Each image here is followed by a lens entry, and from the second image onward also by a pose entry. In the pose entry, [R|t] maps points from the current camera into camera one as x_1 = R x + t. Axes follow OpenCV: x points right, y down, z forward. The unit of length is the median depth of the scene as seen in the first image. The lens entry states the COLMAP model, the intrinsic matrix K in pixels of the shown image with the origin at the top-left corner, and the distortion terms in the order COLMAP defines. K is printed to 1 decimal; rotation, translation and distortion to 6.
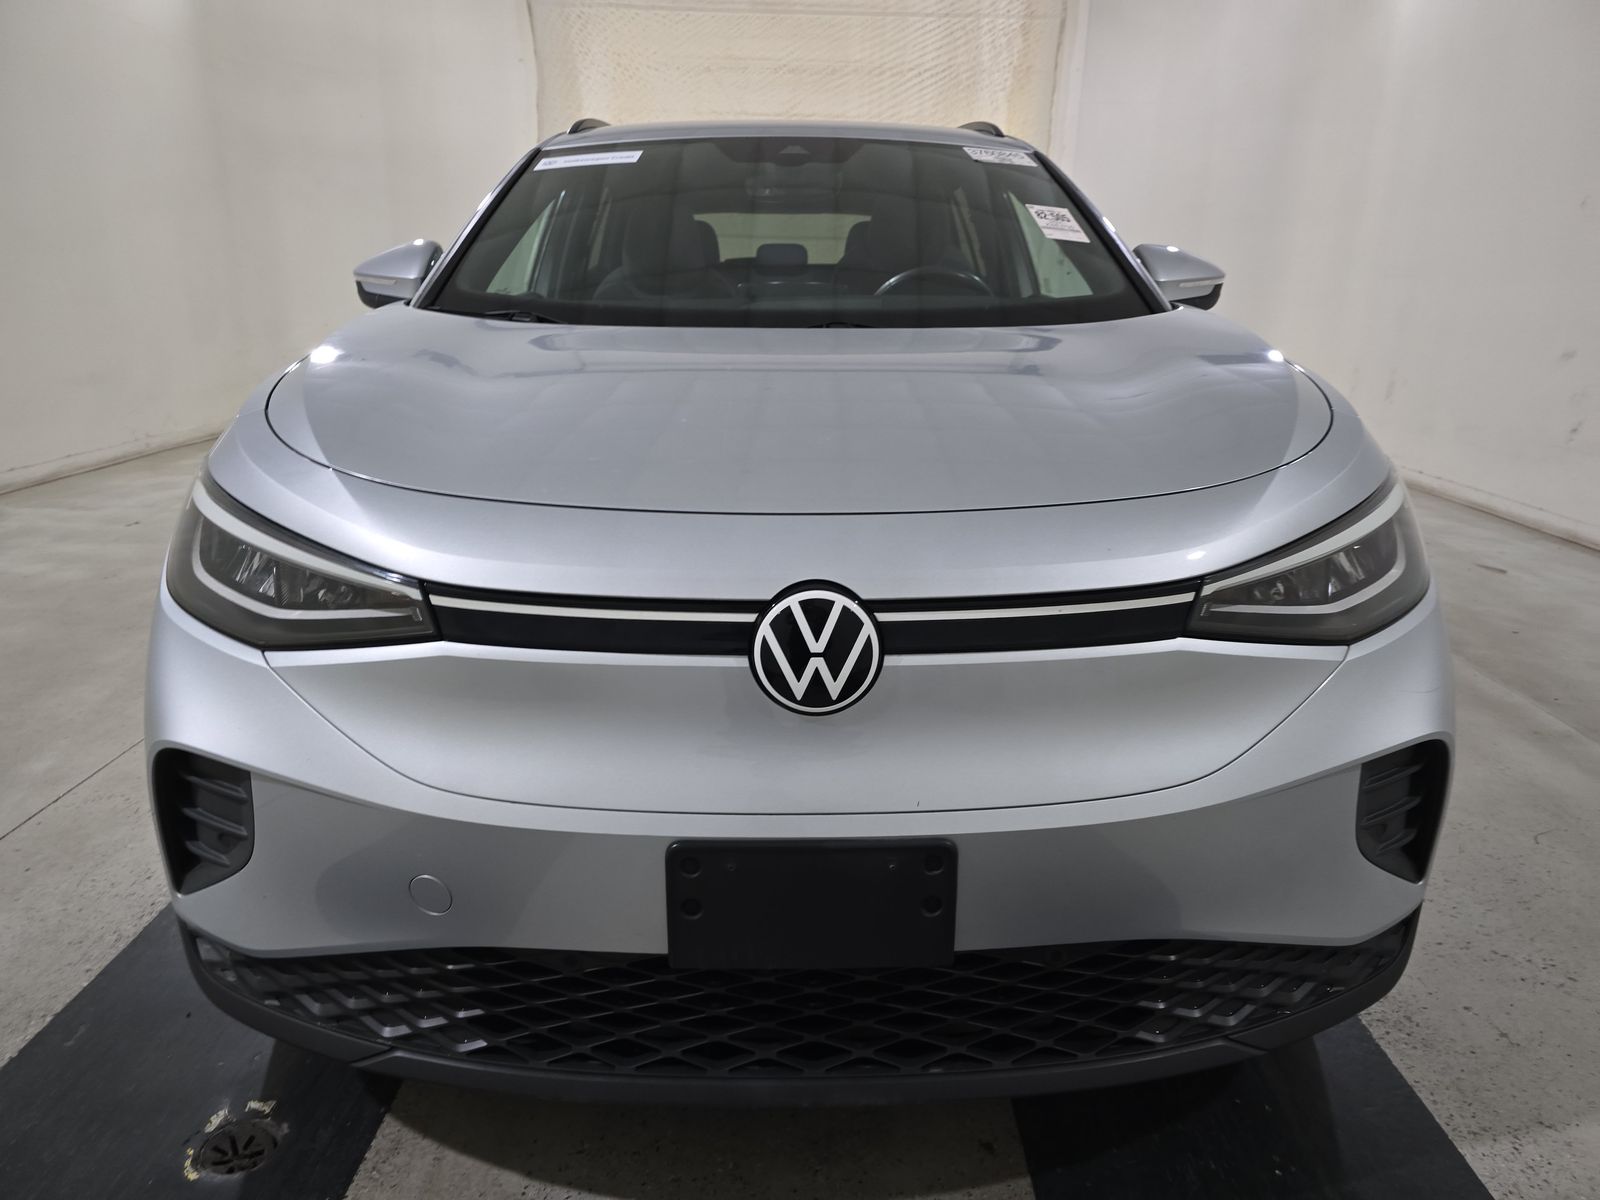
lens RADIAL K [[1060.7, 0, 806.9], [0, 1060.7, 612.9], [0, 0, 1]] dist [0.049699, -0.037604]
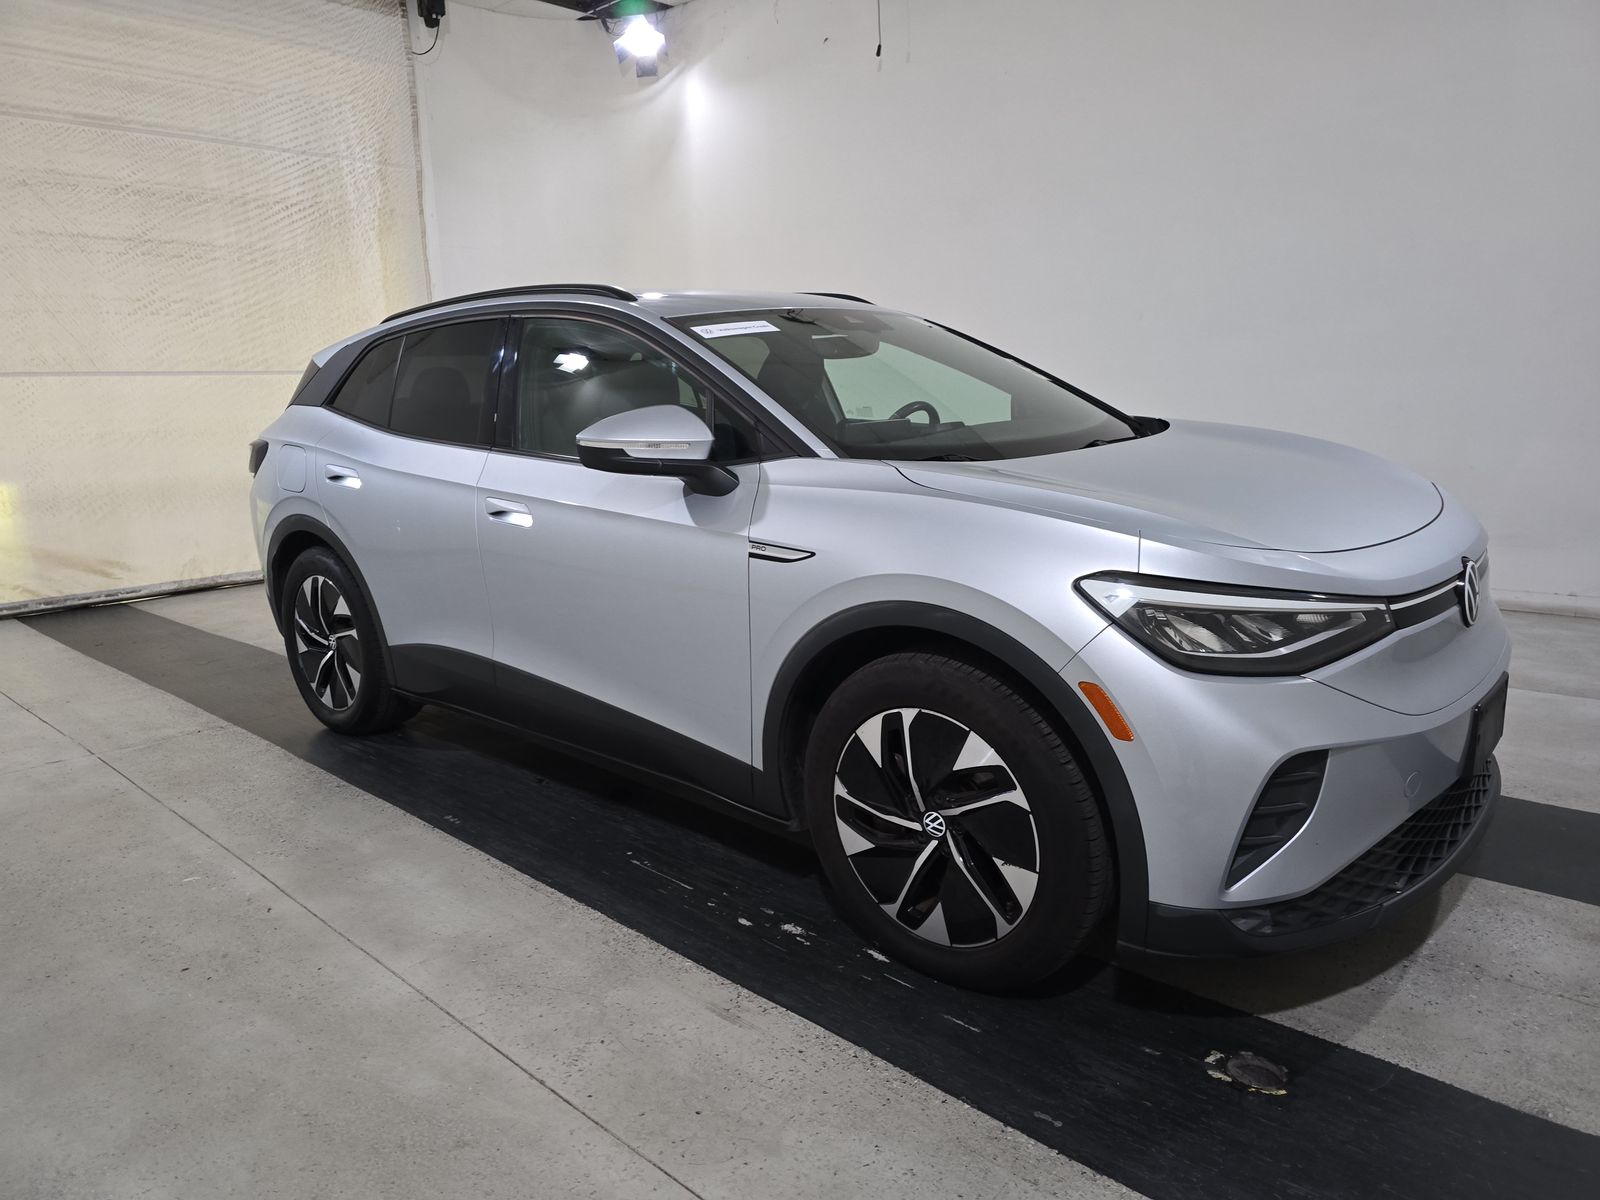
lens RADIAL K [[1060.7, 0, 806.9], [0, 1060.7, 612.9], [0, 0, 1]] dist [0.049699, -0.037604]
pose [[0.681101, -0.194189, 0.705968, -0.330417], [0.263622, 0.964564, 0.010984, -0.040390], [-0.683084, 0.178627, 0.708158, 0.064559]]
